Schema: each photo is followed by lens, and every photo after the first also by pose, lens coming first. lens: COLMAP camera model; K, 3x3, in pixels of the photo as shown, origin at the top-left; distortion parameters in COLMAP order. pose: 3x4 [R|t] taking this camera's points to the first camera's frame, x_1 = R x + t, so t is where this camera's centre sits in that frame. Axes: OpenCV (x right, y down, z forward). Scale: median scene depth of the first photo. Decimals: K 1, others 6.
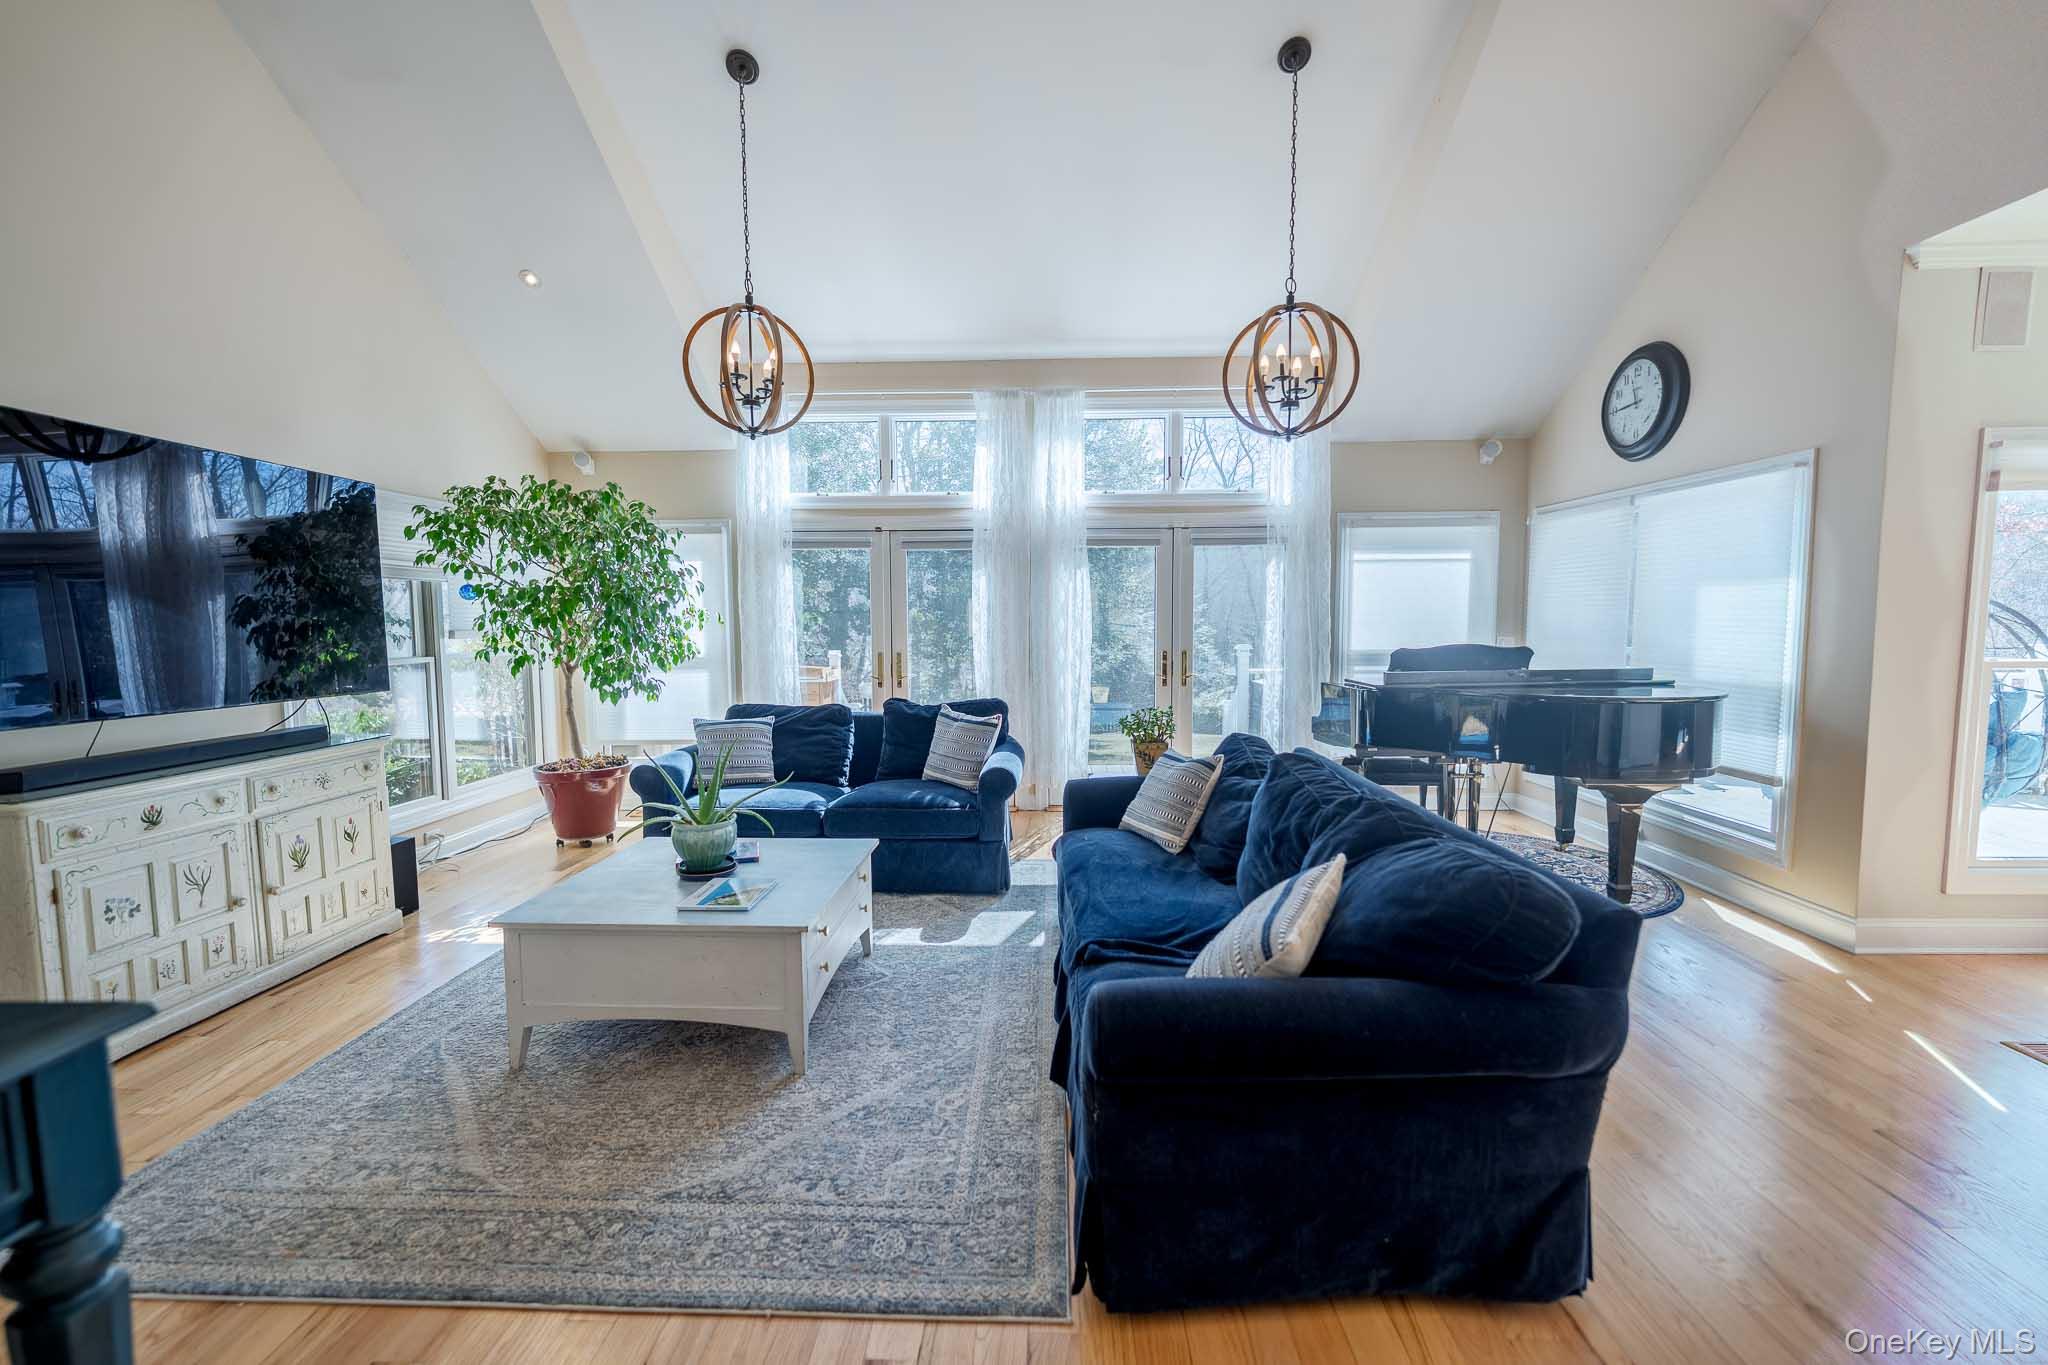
lens RADIAL K [[825.9, 0, 1024.9], [0, 825.9, 683.7], [0, 0, 1]] dist [-0.001250, -0.000332]
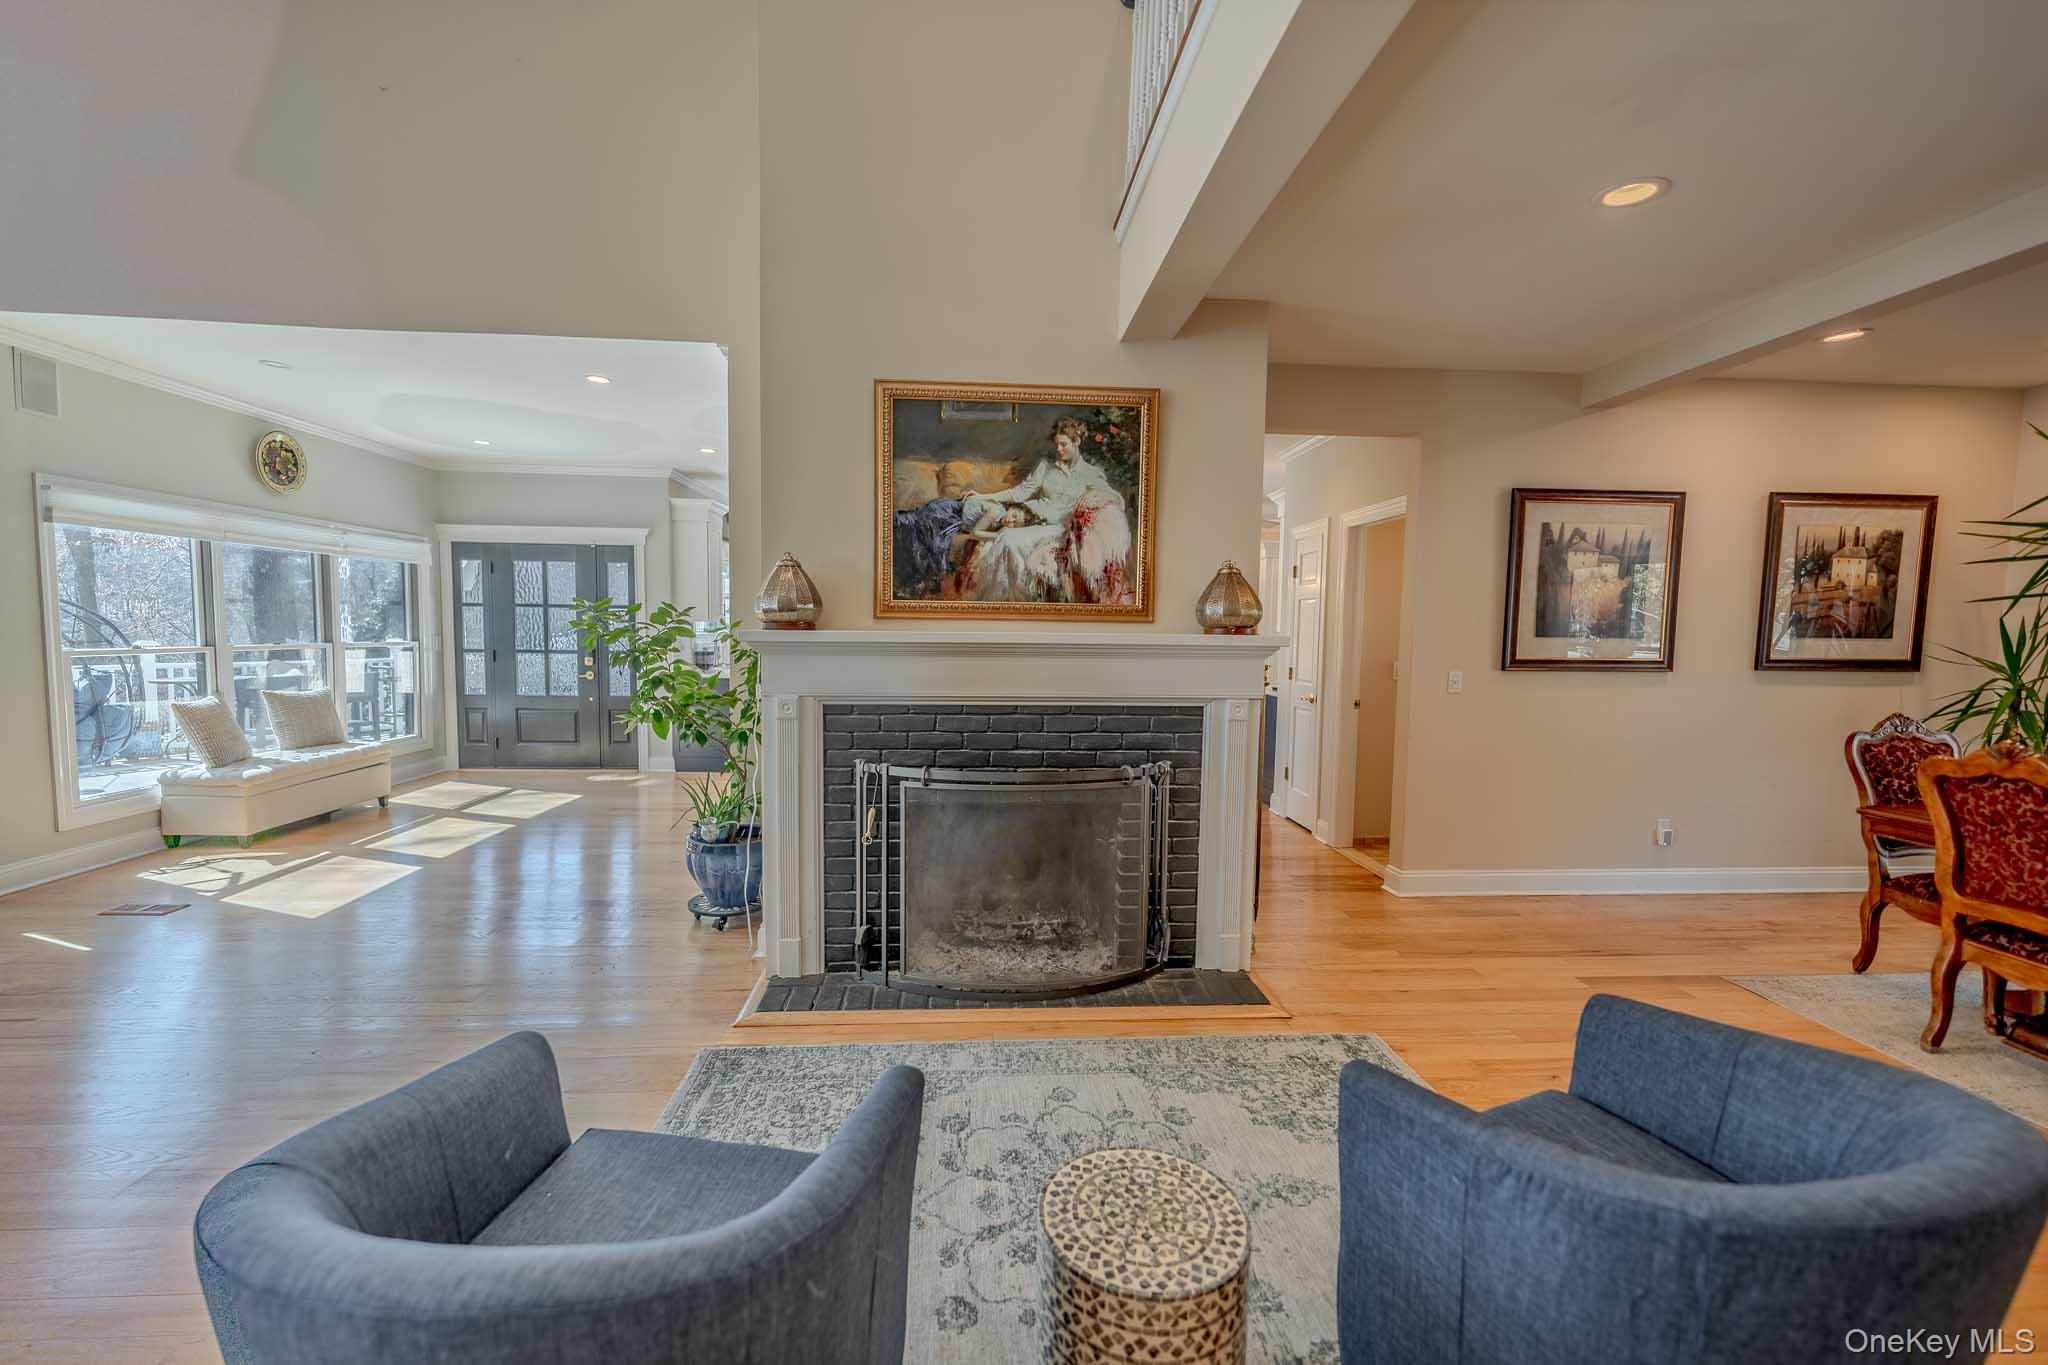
lens RADIAL K [[825.9, 0, 1022.9], [0, 825.9, 686.1], [0, 0, 1]] dist [-0.001250, -0.000332]
pose [[-0.098579, -0.065495, 0.992972, -0.224468], [0.066374, 0.995177, 0.072229, 0.026696], [-0.992913, 0.073027, -0.093756, -0.296437]]
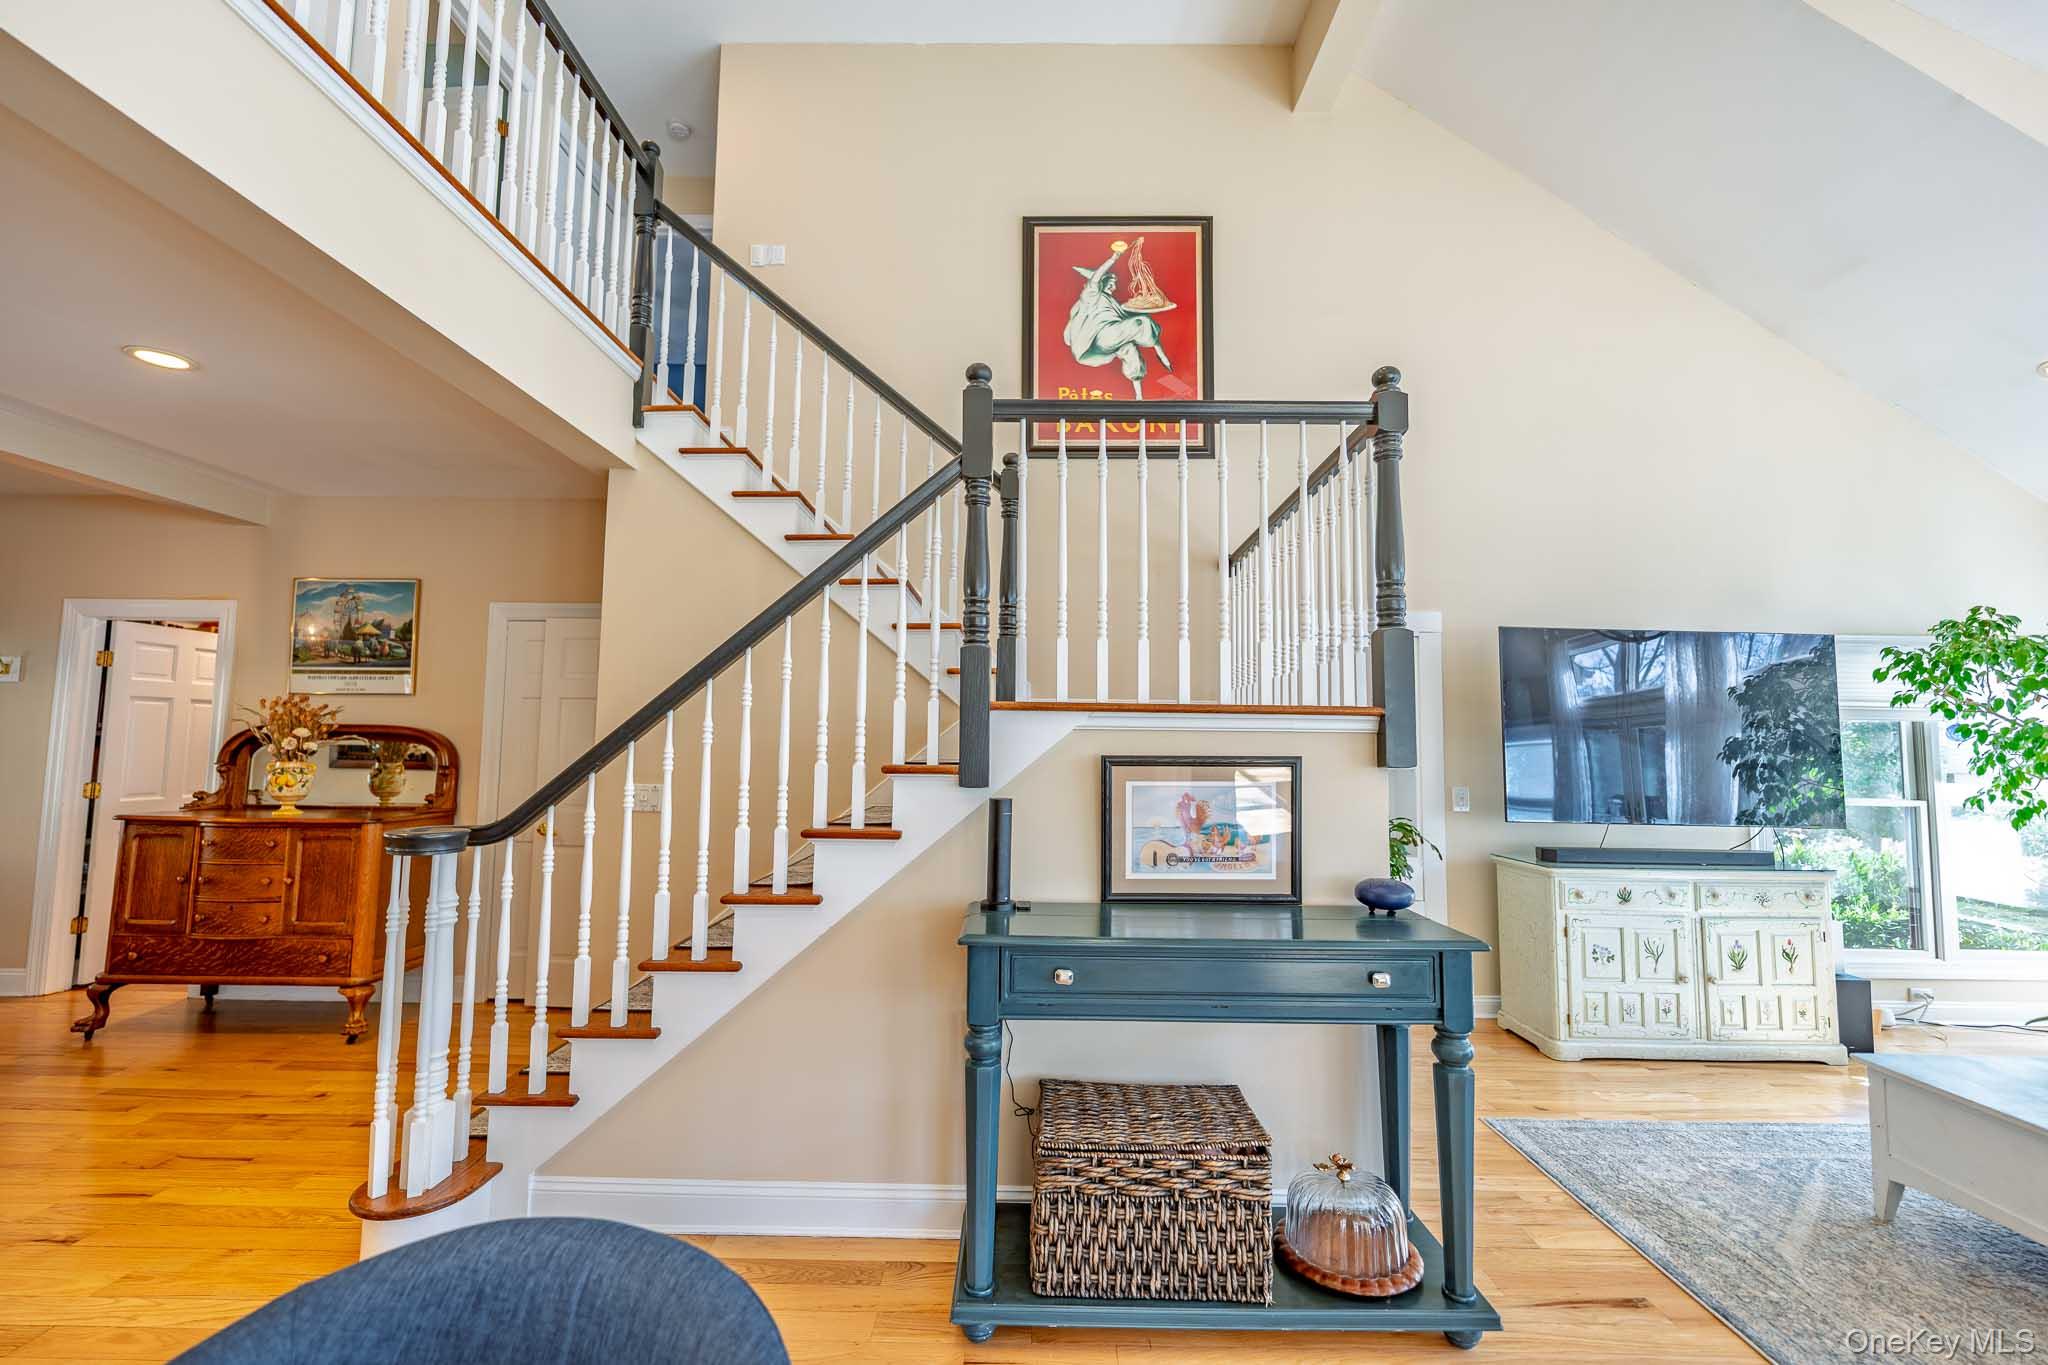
lens RADIAL K [[825.9, 0, 1024.8], [0, 825.9, 684.4], [0, 0, 1]] dist [-0.001250, -0.000332]
pose [[0.024406, -0.069540, -0.997281, 0.222734], [-0.095193, 0.992883, -0.071563, 0.000241], [0.995160, 0.096681, 0.017613, -0.055356]]
